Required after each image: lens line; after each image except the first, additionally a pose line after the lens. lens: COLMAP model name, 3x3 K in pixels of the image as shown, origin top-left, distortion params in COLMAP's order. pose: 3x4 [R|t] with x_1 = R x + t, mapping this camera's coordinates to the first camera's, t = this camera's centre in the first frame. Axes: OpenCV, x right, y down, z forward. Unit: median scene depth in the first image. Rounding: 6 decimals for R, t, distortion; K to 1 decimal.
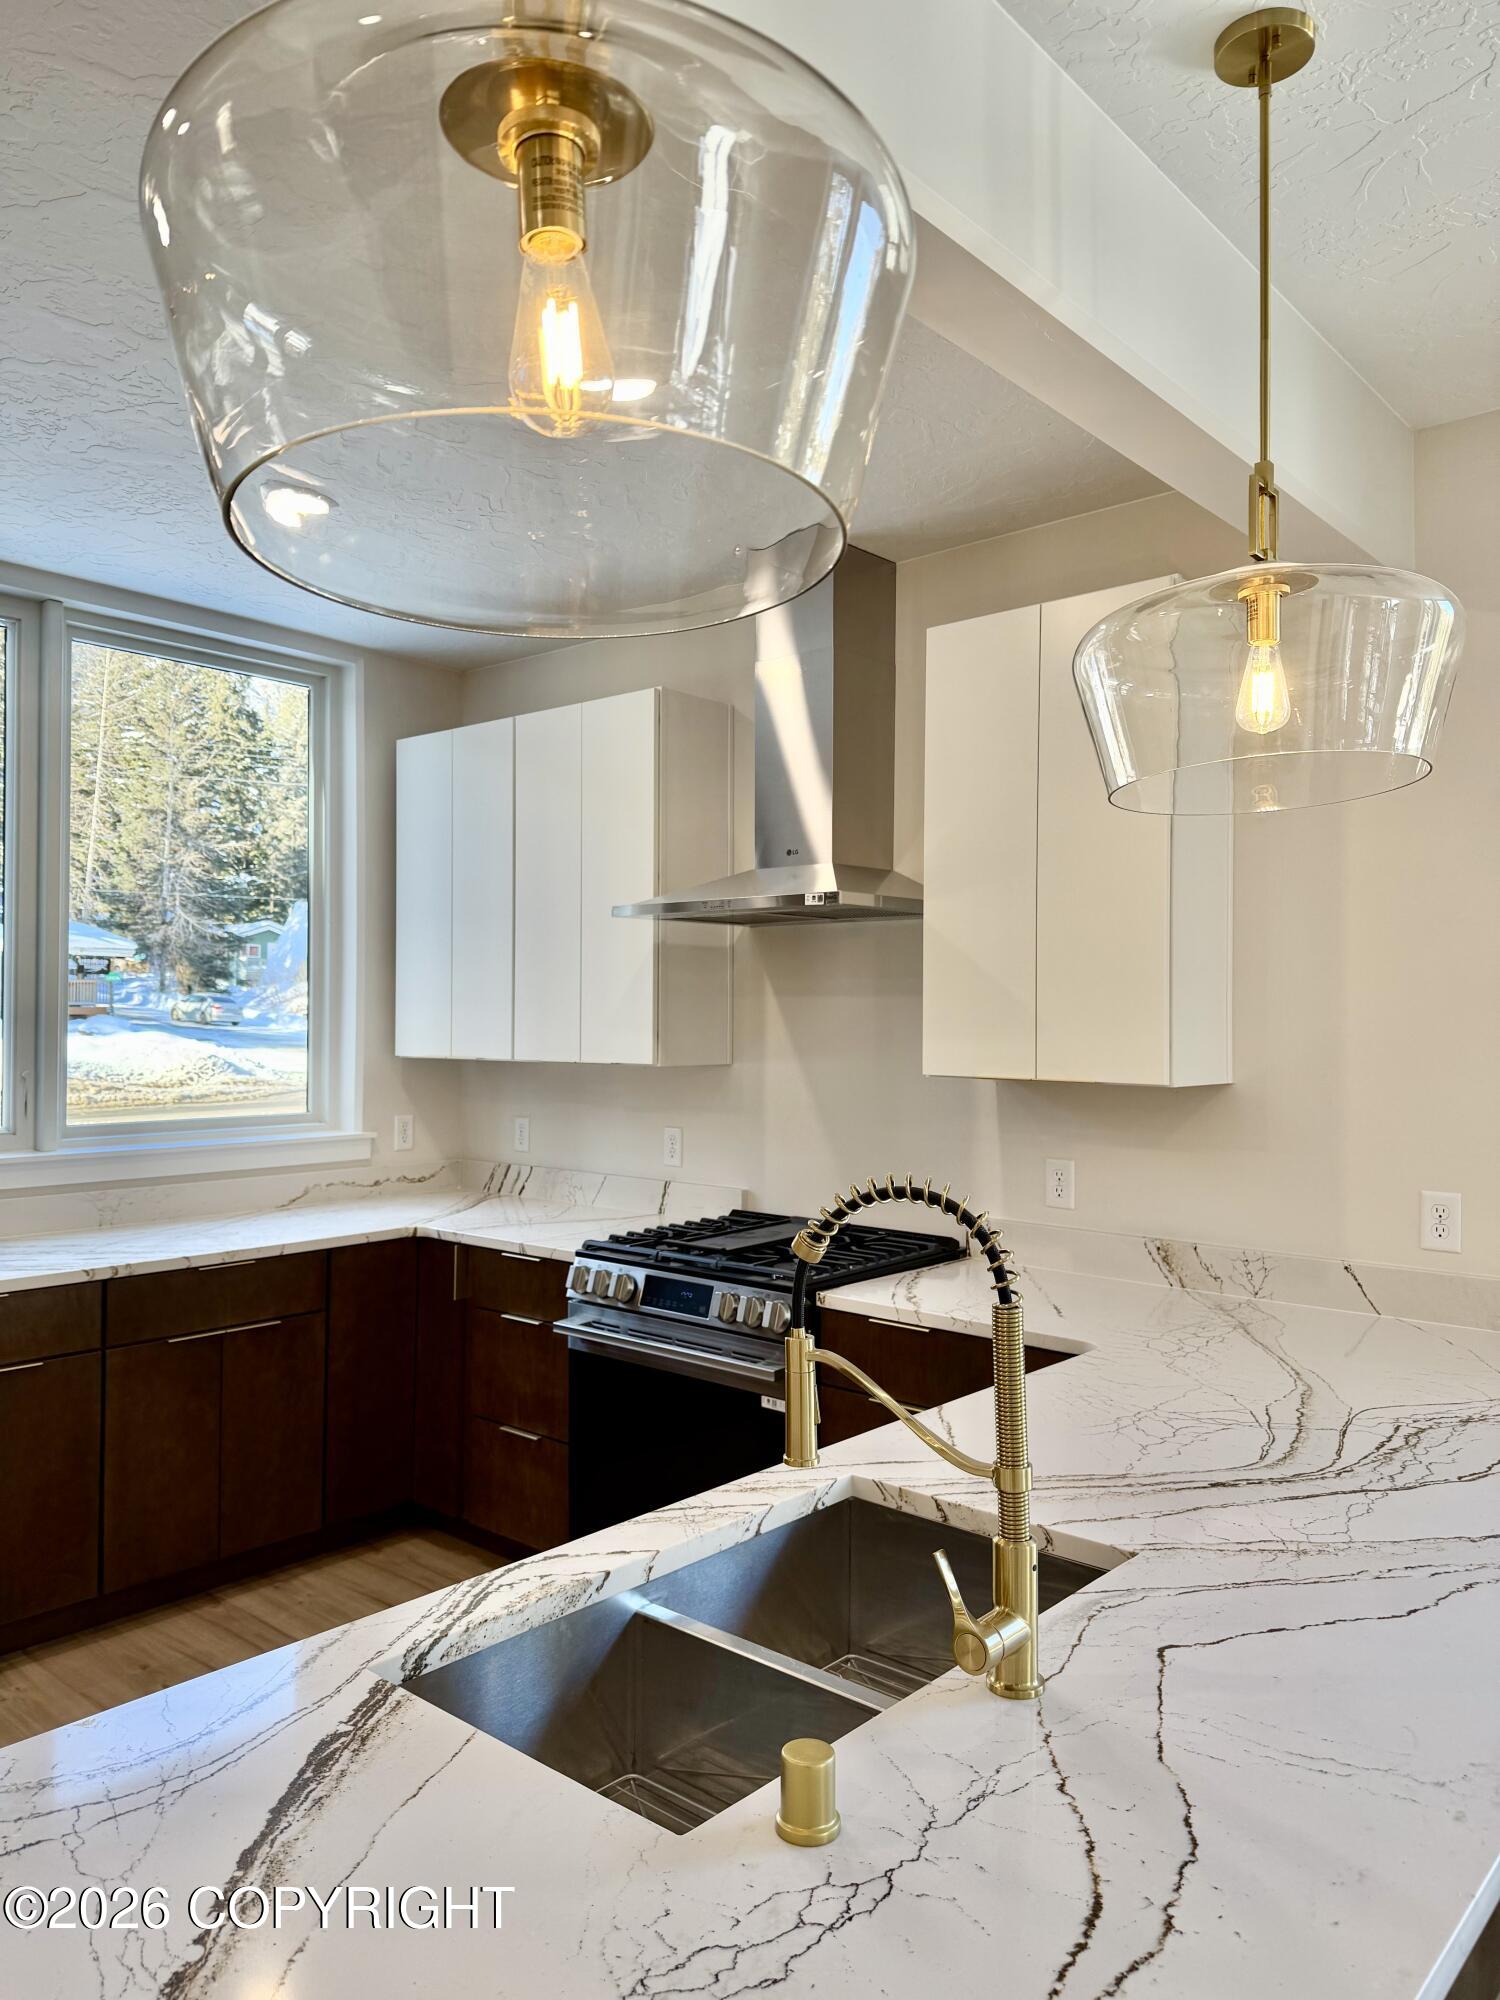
lens RADIAL K [[1412.5, 0, 735.9], [0, 1412.5, 994.2], [0, 0, 1]] dist [0.008633, -0.001295]
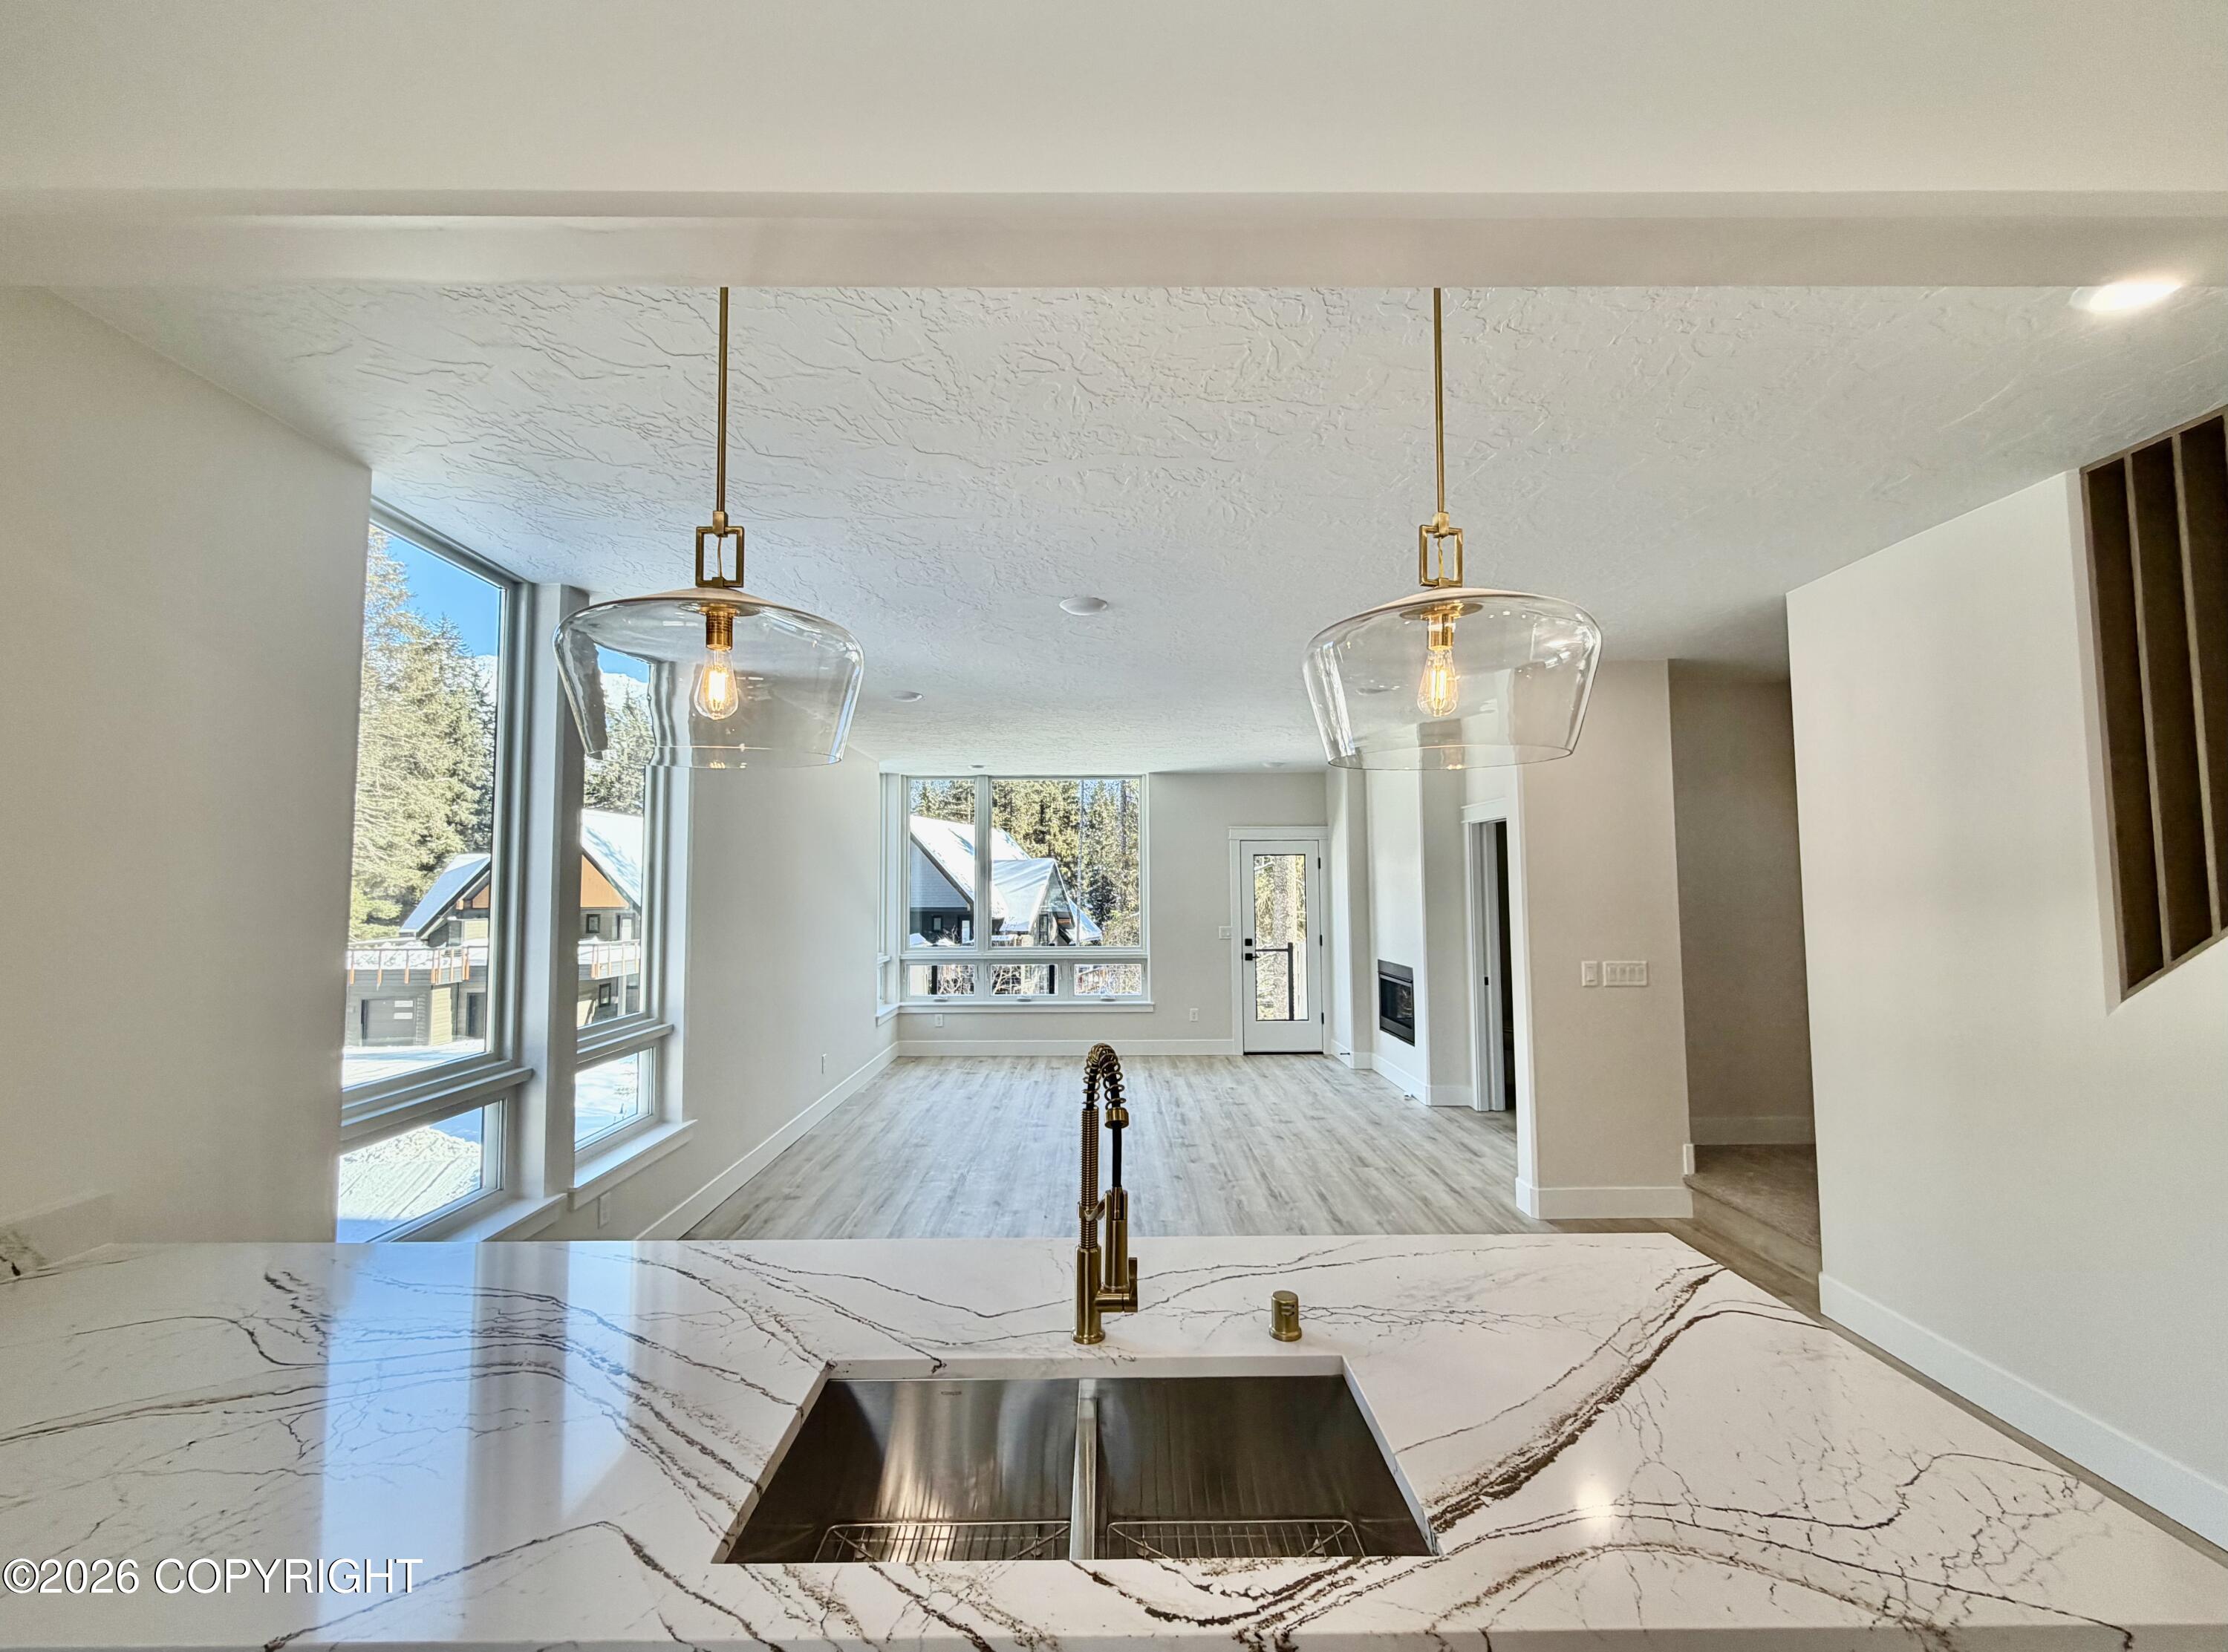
lens RADIAL K [[888.9, 0, 1101.8], [0, 888.9, 831.3], [0, 0, 1]] dist [0.000918, -0.000004]
pose [[-0.652400, 0.047796, 0.756366, -0.706903], [-0.009806, 0.997393, -0.071485, -0.042713], [-0.757811, -0.054054, -0.650231, 1.863790]]
